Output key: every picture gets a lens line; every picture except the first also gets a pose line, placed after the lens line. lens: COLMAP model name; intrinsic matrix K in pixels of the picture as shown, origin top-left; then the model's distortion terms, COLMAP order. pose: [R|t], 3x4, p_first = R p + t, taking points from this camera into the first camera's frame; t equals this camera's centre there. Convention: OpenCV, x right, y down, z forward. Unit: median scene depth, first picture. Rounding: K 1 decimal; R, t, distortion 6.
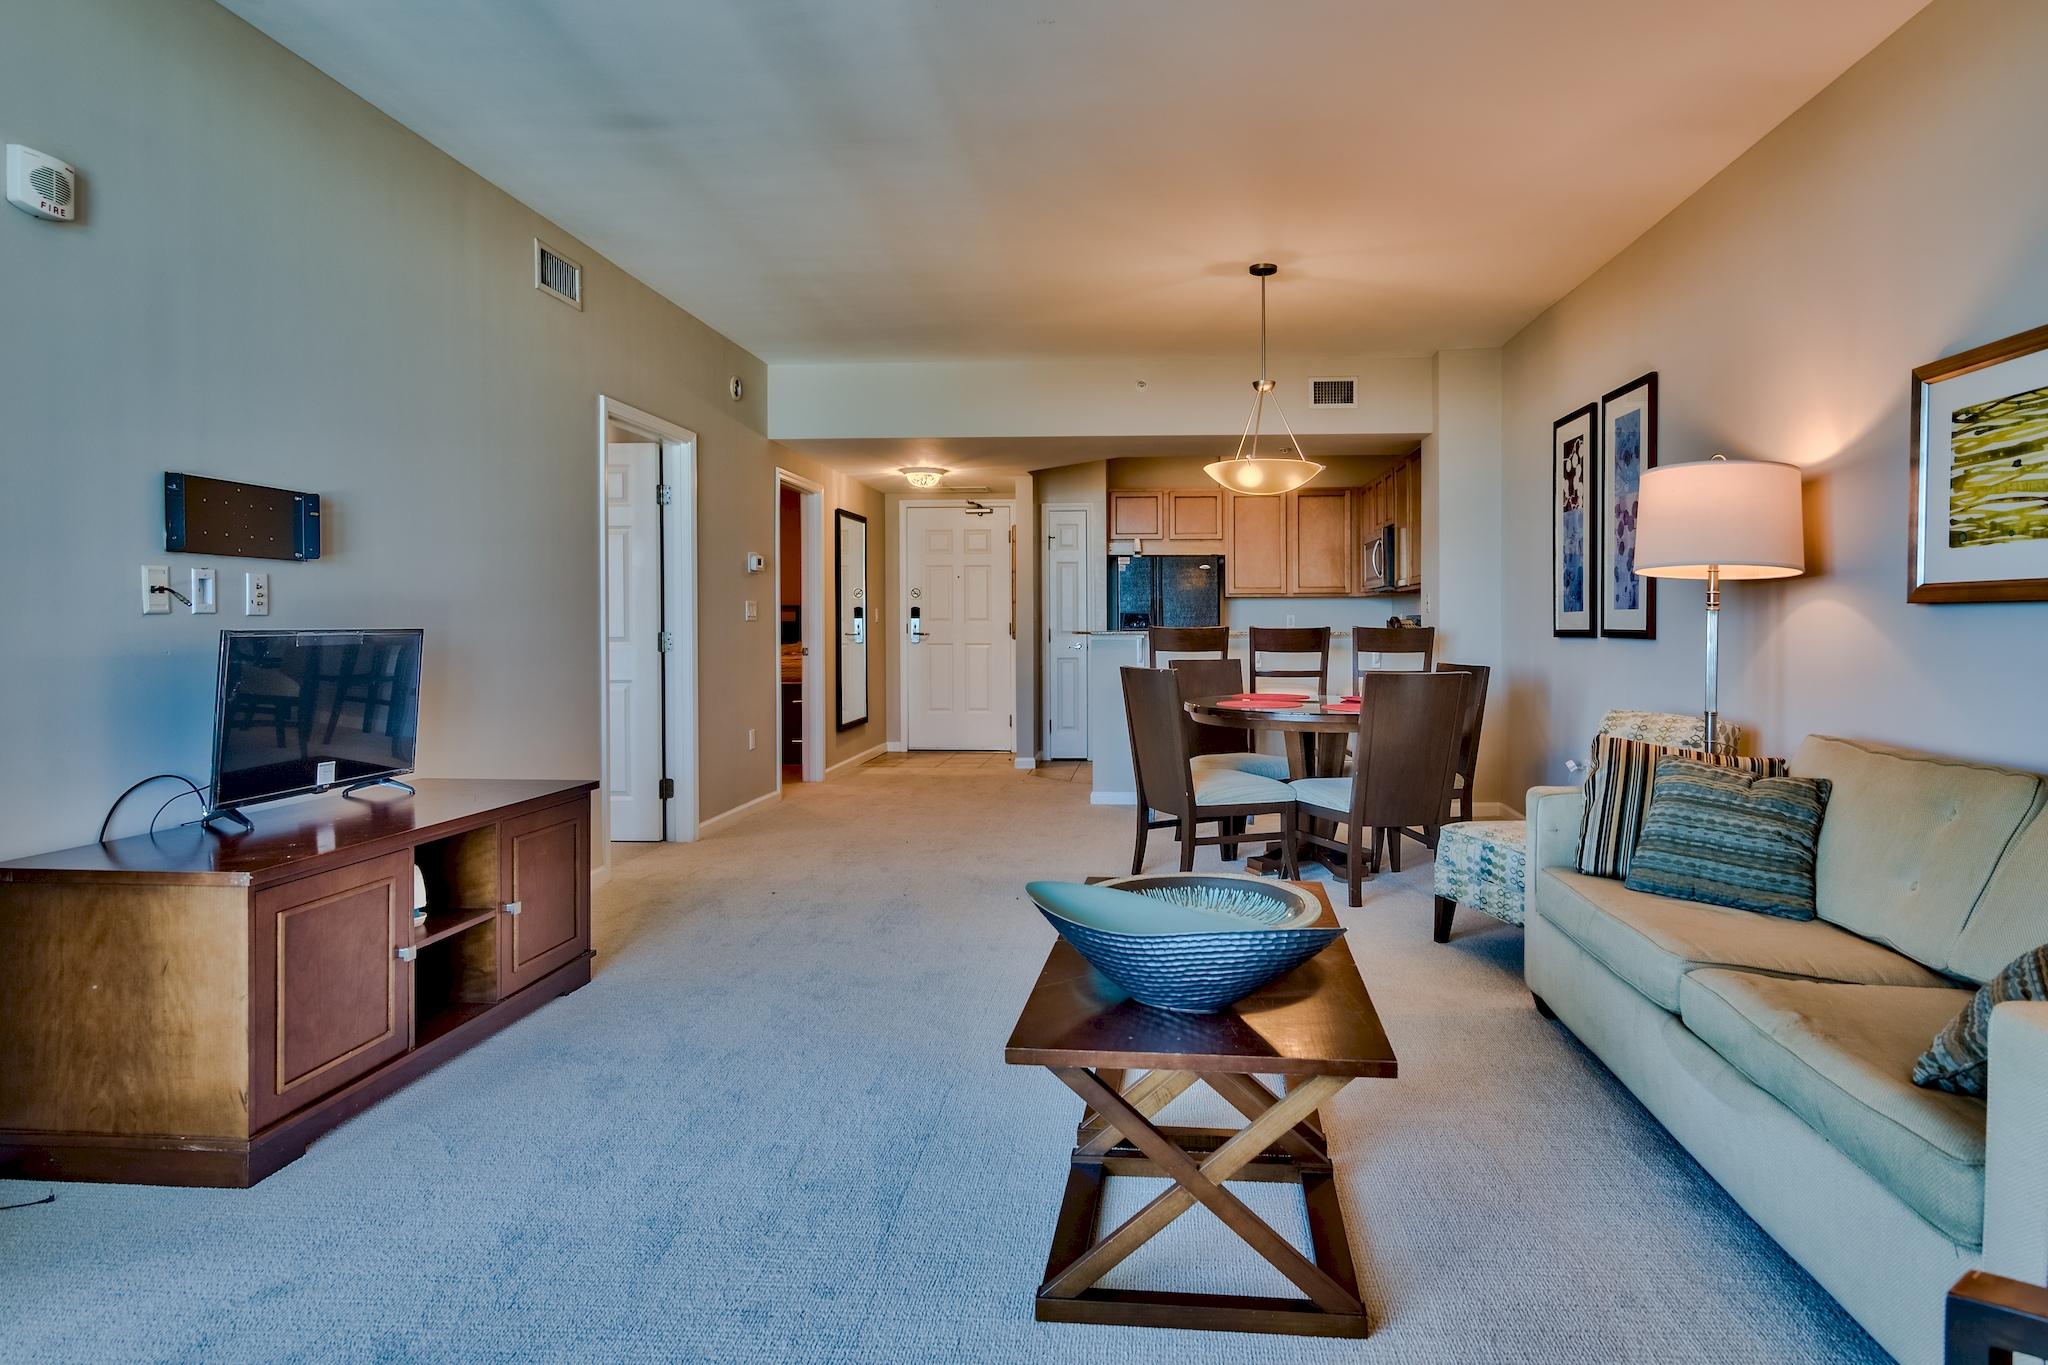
lens RADIAL K [[1175.3, 0, 1109.0], [0, 1175.3, 621.2], [0, 0, 1]] dist [0.031144, -0.001030]
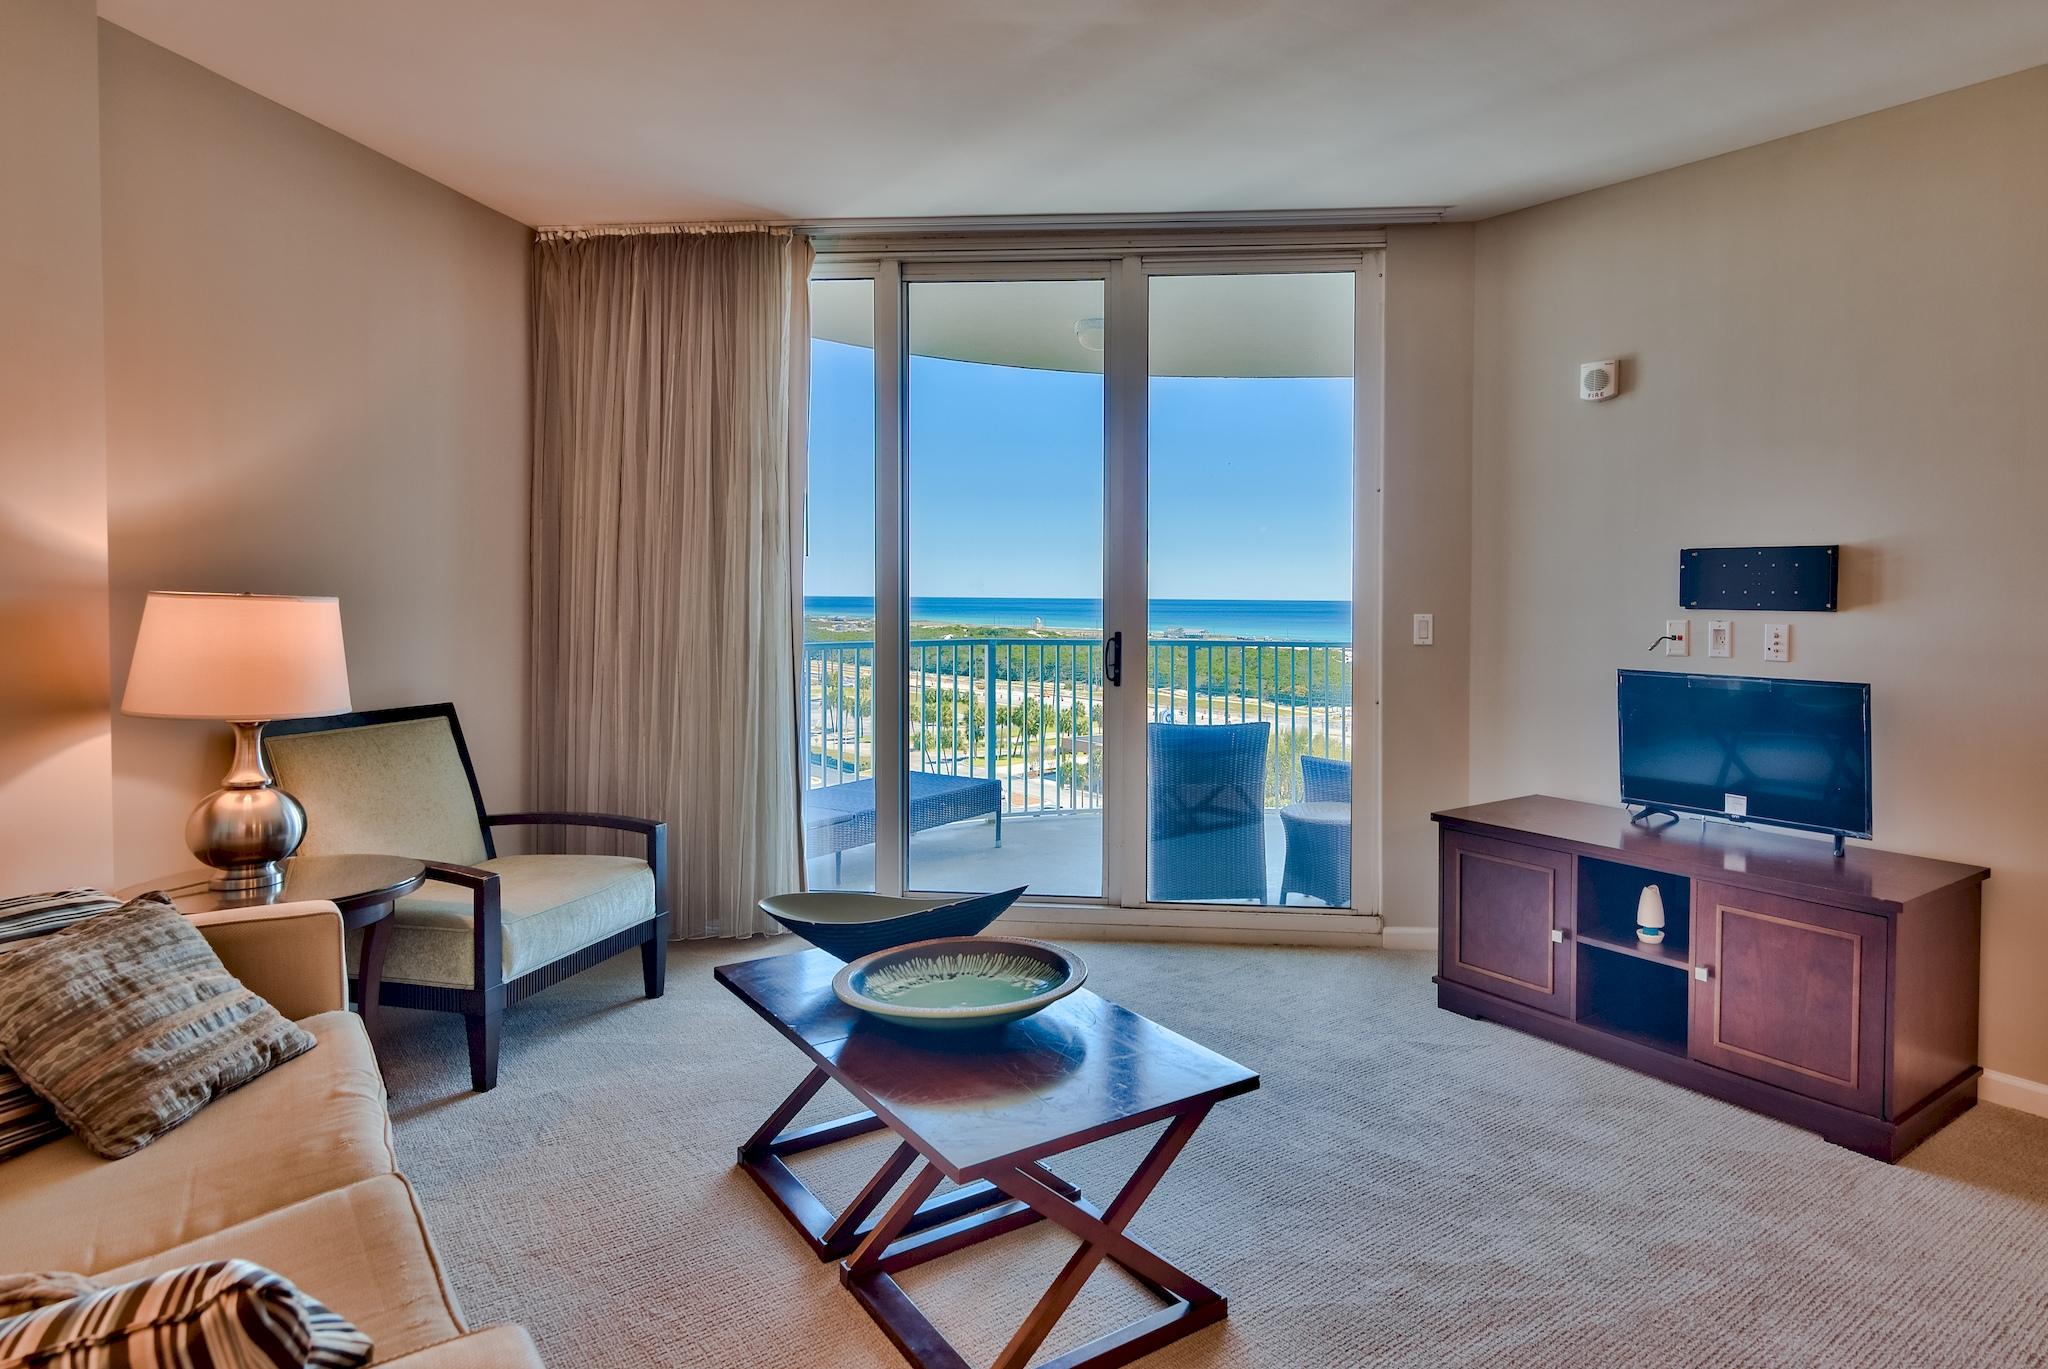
lens RADIAL K [[1201.4, 0, 1142.0], [0, 1201.4, 619.0], [0, 0, 1]] dist [0.000921, -0.001848]
pose [[-0.752357, 0.007651, -0.658711, 0.399461], [-0.007269, 0.999775, 0.019916, -0.051415], [0.658716, 0.019772, -0.752132, 1.189475]]
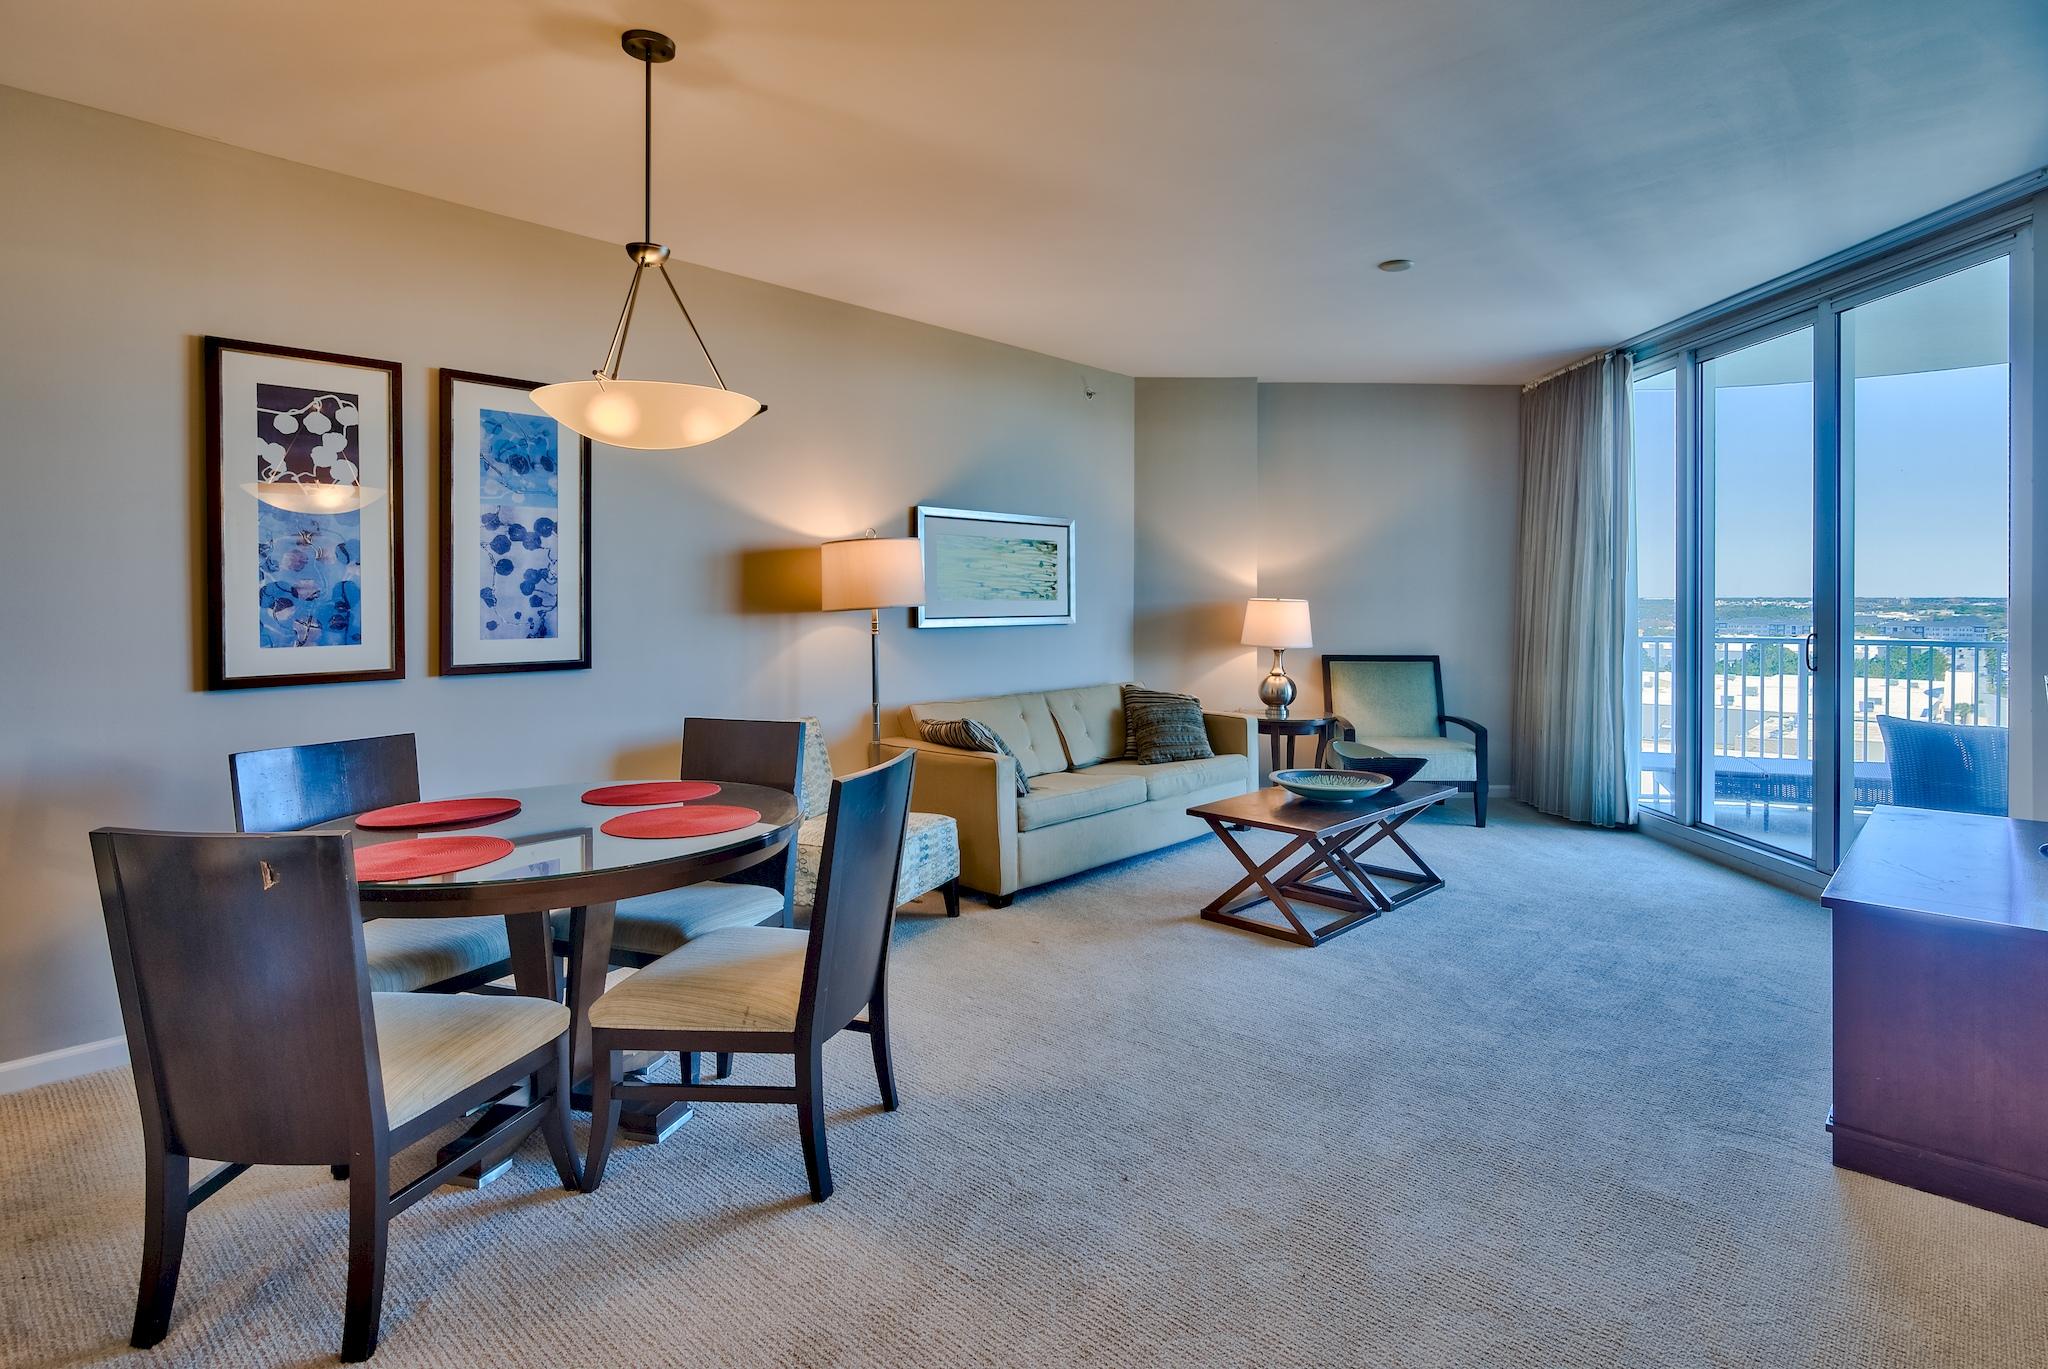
lens RADIAL K [[1012.5, 0, 1085.8], [0, 1012.5, 598.6], [0, 0, 1]] dist [-0.001692, 0.000681]
pose [[-0.776059, 0.001072, 0.630660, -0.457420], [0.001671, 0.999999, 0.000357, -0.050463], [-0.630658, 0.001330, -0.776059, 1.703899]]
